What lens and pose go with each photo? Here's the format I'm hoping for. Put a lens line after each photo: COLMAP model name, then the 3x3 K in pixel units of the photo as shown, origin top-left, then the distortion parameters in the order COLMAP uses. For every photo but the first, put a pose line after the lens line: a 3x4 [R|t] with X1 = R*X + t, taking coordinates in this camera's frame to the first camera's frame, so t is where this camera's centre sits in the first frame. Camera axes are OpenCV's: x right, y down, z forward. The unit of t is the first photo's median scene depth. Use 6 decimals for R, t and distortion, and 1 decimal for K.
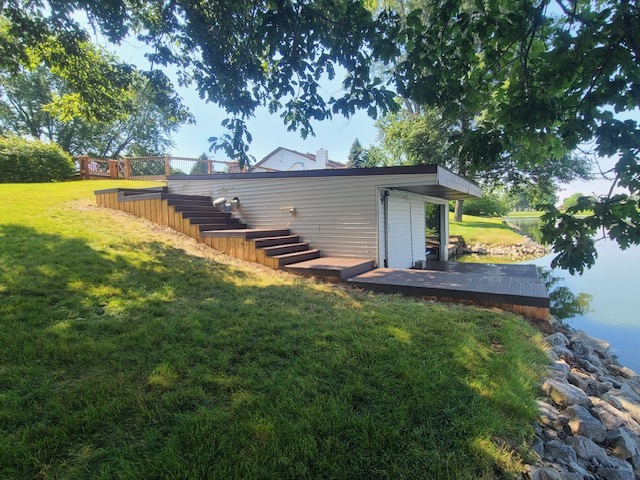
lens RADIAL K [[325.5, 0, 320.0], [0, 325.5, 240.0], [0, 0, 1]] dist [-0.031756, 0.000291]
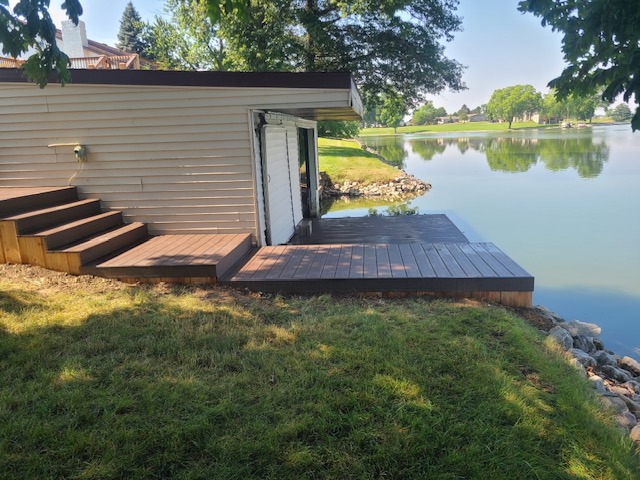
lens RADIAL K [[482.5, 0, 320.0], [0, 482.5, 240.0], [0, 0, 1]] dist [0.013243, 0.001189]
pose [[0.889468, -0.109288, 0.443737, -0.116525], [0.045877, 0.987433, 0.151235, -0.055350], [-0.454689, -0.114161, 0.883304, 0.152602]]
